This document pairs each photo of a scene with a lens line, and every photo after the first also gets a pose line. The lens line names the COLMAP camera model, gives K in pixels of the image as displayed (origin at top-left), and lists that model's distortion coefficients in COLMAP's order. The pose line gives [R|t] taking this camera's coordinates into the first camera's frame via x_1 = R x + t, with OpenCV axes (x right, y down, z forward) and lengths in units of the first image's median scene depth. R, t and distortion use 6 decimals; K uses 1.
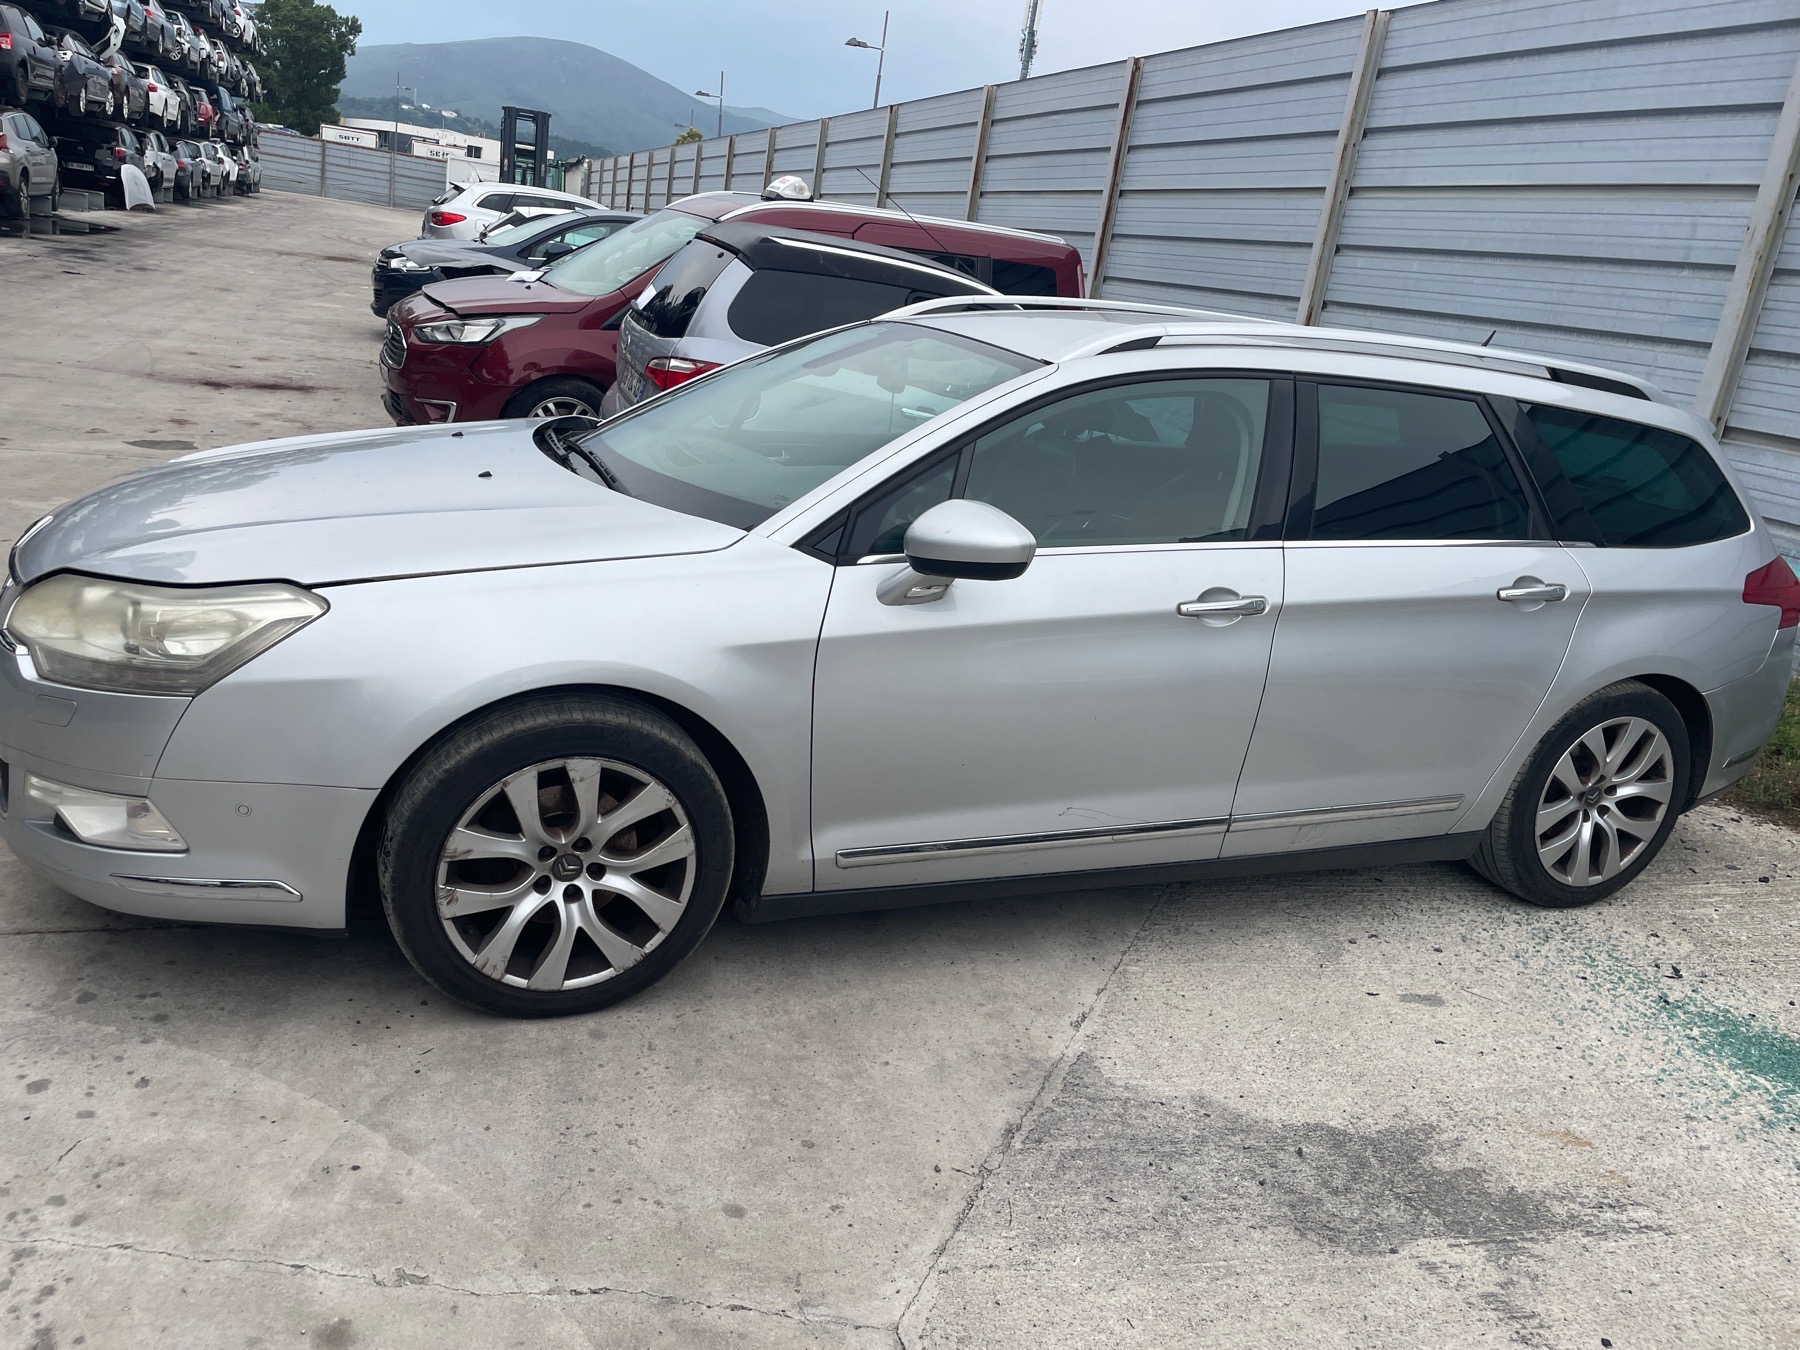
lens RADIAL K [[1366.6, 0, 893.6], [0, 1366.6, 678.0], [0, 0, 1]] dist [0.083304, -0.113134]
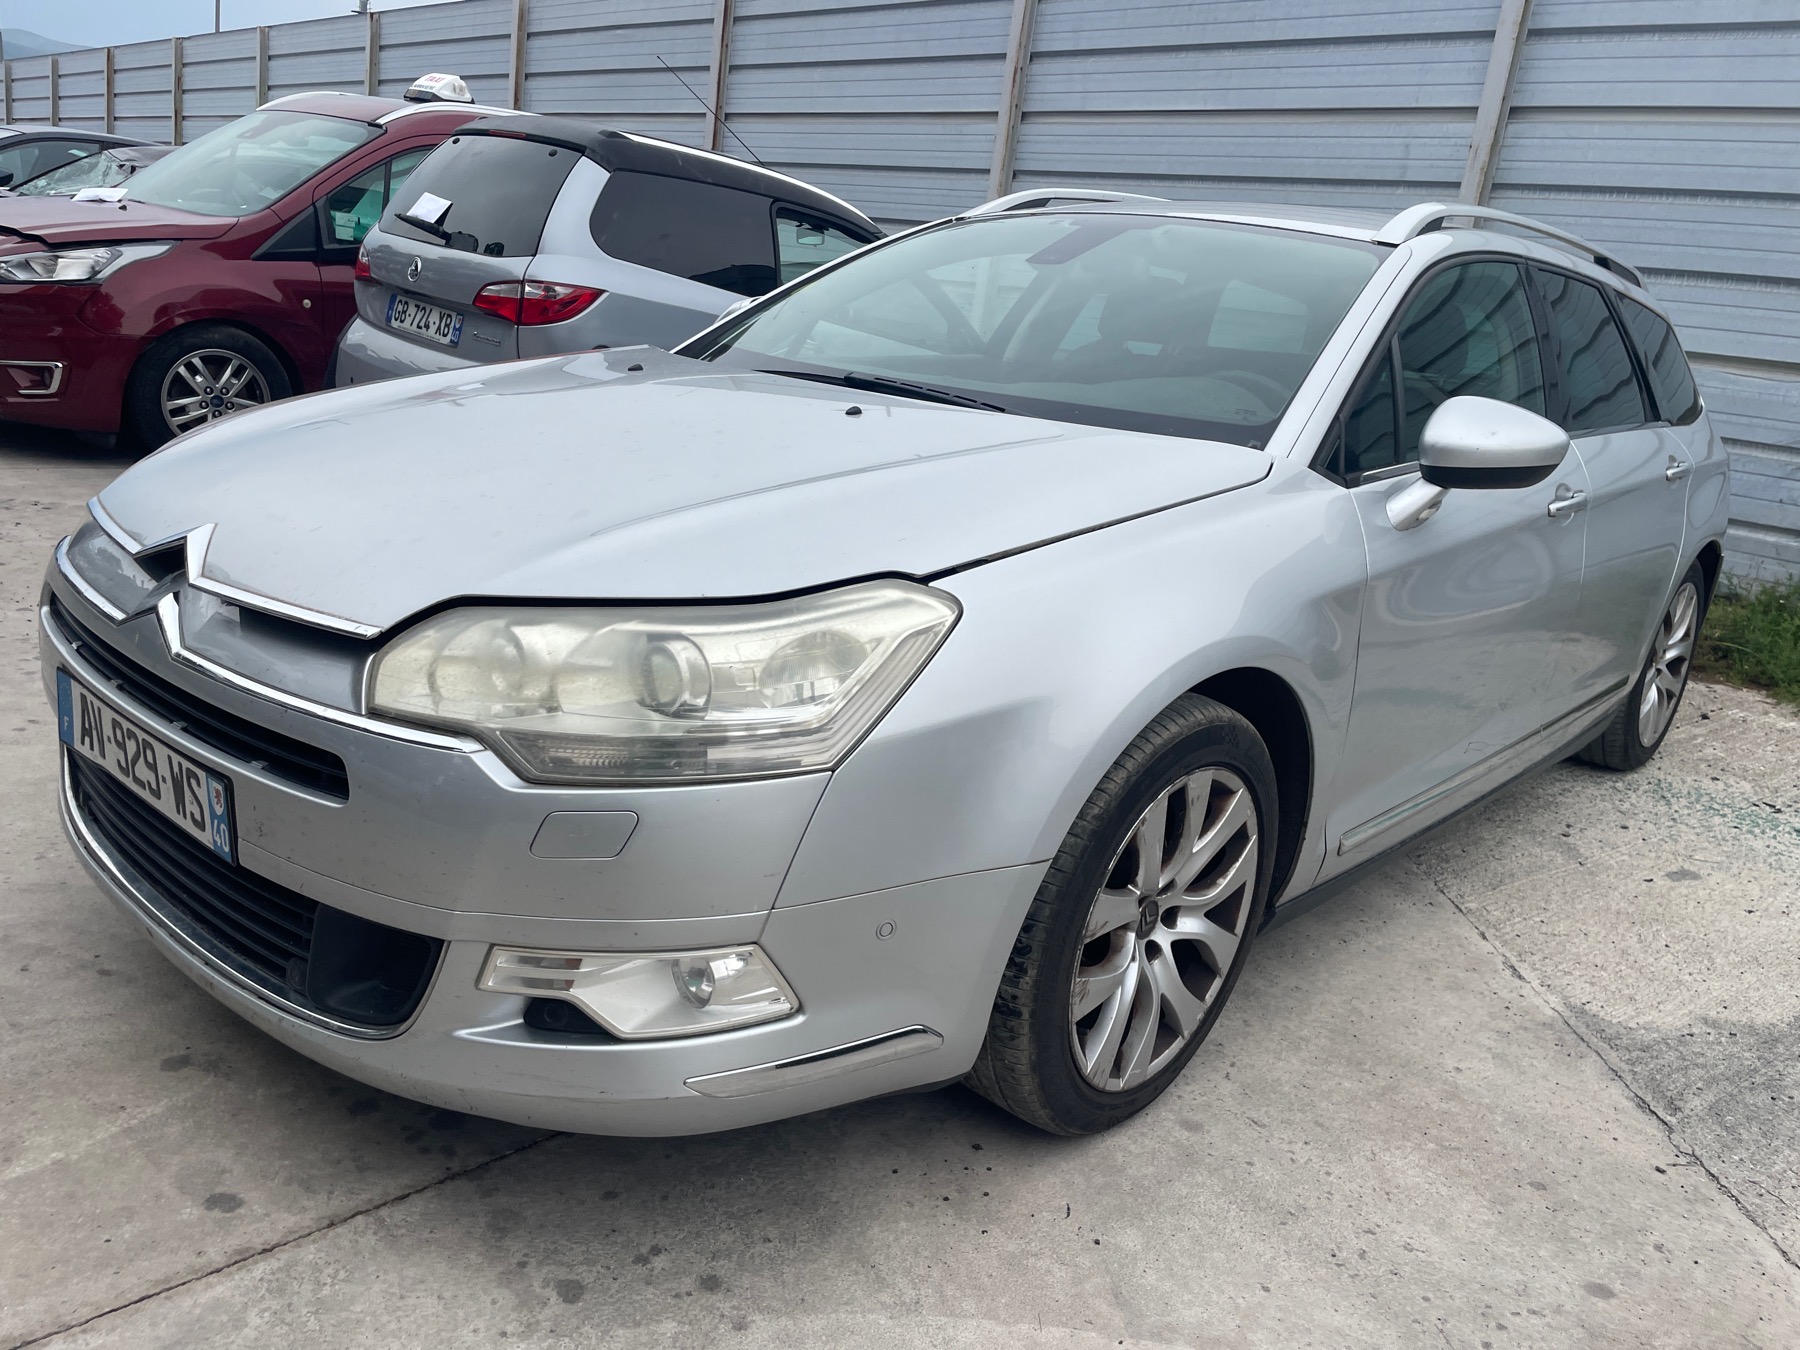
lens RADIAL K [[1366.6, 0, 912.0], [0, 1366.6, 677.1], [0, 0, 1]] dist [0.083304, -0.113134]
pose [[0.900689, -0.138796, 0.411698, -0.319341], [0.125724, 0.990320, 0.058814, -0.026693], [-0.415876, -0.001213, 0.909421, 0.184036]]
